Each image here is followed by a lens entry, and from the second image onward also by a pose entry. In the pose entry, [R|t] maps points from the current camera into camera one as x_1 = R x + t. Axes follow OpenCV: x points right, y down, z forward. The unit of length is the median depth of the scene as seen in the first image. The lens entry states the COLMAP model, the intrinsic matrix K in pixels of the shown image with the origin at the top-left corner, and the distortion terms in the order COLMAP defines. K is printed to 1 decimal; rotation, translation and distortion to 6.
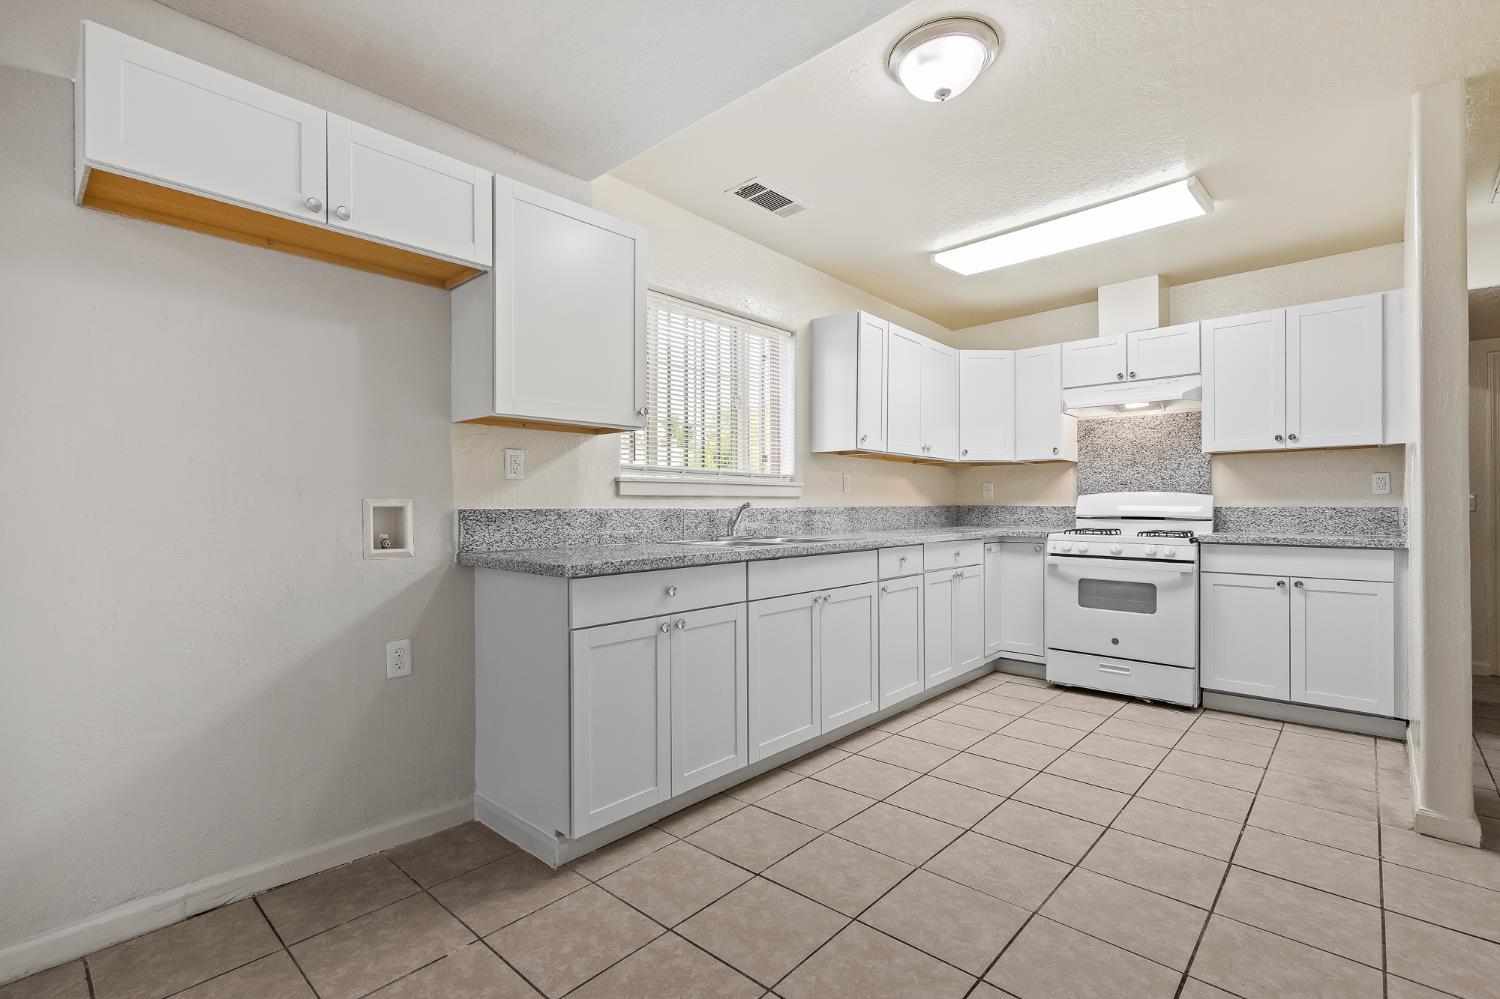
lens RADIAL K [[688.0, 0, 758.3], [0, 688.0, 504.1], [0, 0, 1]] dist [0.012773, 0.000505]
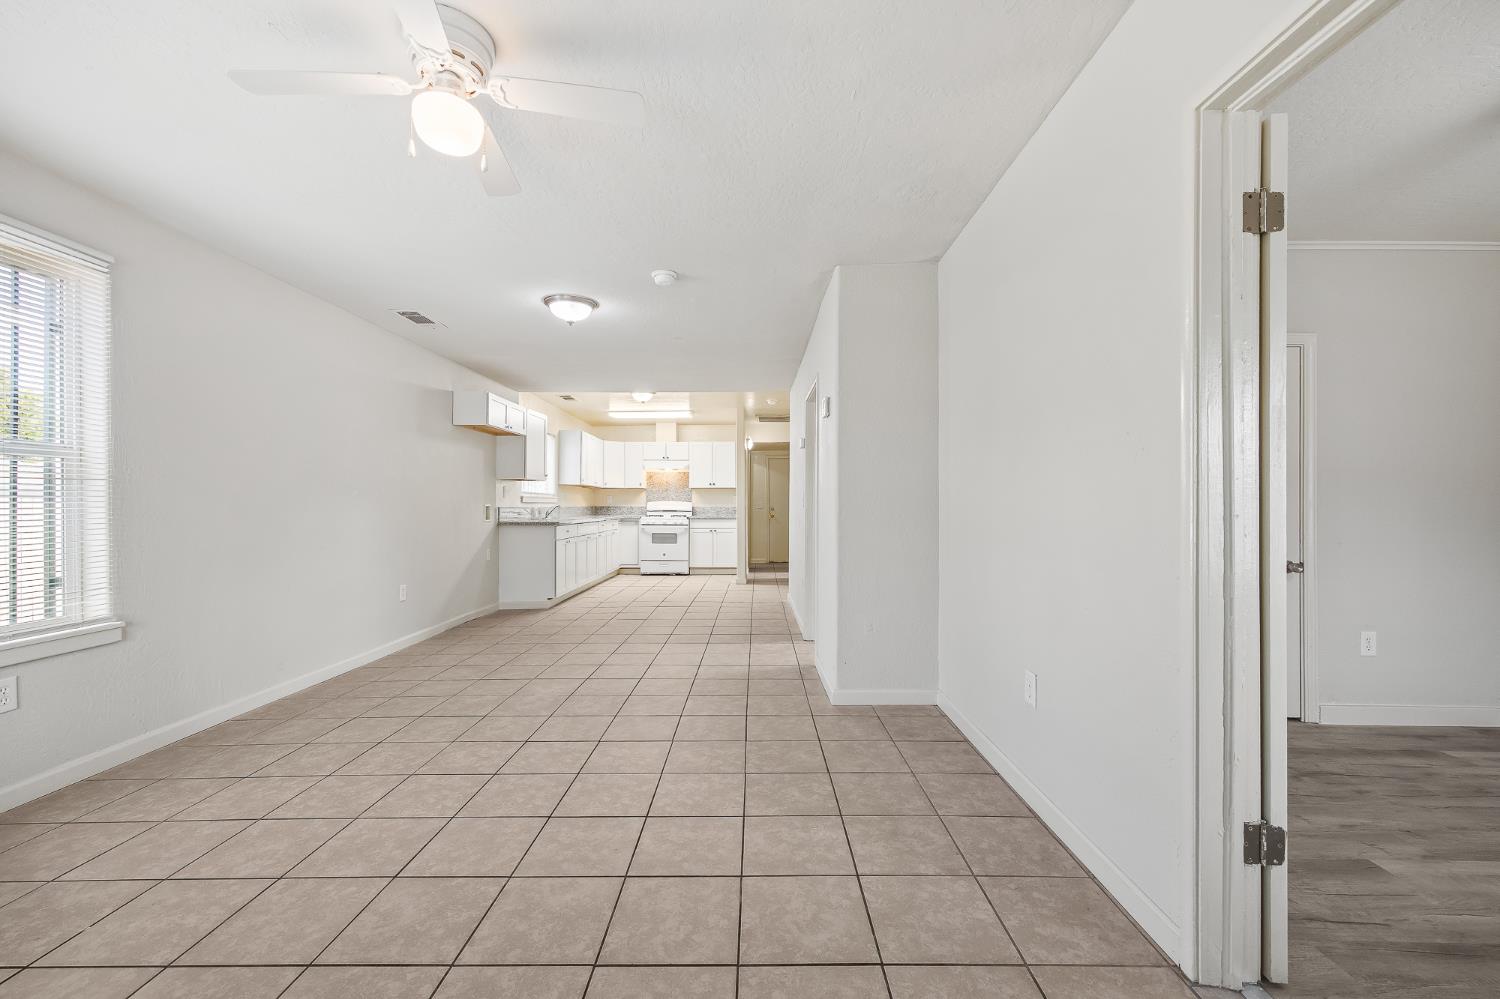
lens RADIAL K [[600.5, 0, 755.1], [0, 600.5, 511.1], [0, 0, 1]] dist [0.000780, 0.000365]
pose [[0.754559, -0.003353, 0.656224, -0.763606], [-0.002456, 0.999966, 0.007934, 0.001559], [-0.656228, -0.007598, 0.754525, -1.027474]]
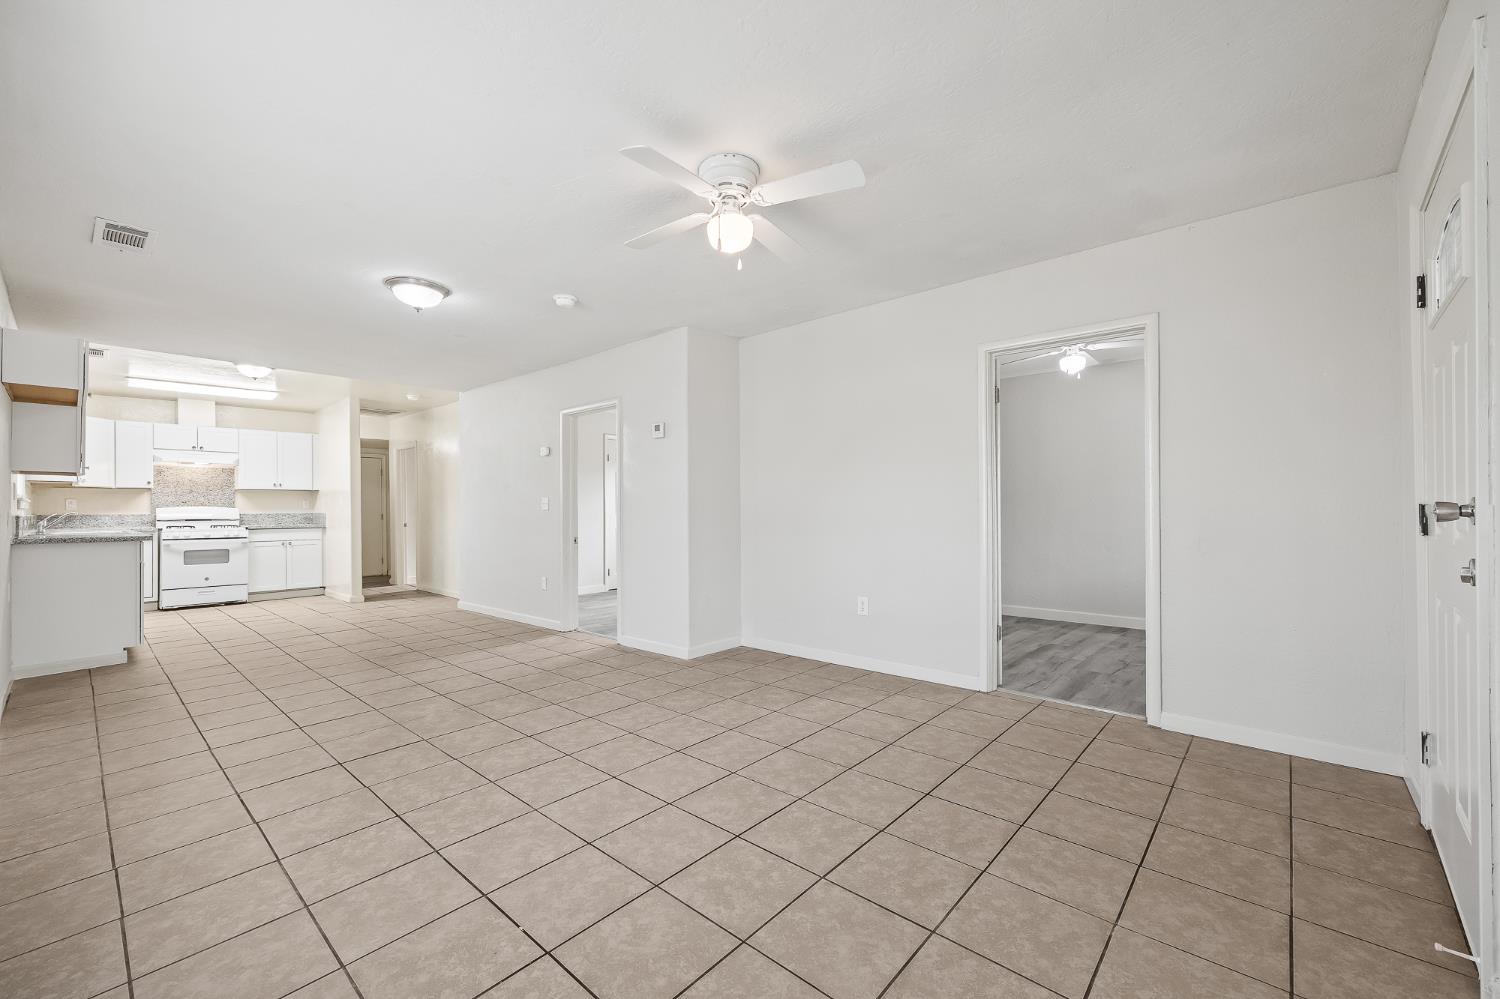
lens RADIAL K [[600.5, 0, 754.7], [0, 600.5, 506.1], [0, 0, 1]] dist [0.000780, 0.000365]
pose [[0.009357, 0.008672, 0.999919, -1.204920], [0.007528, 0.999933, -0.008743, 0.007959], [-0.999928, 0.007609, 0.009291, -0.625243]]
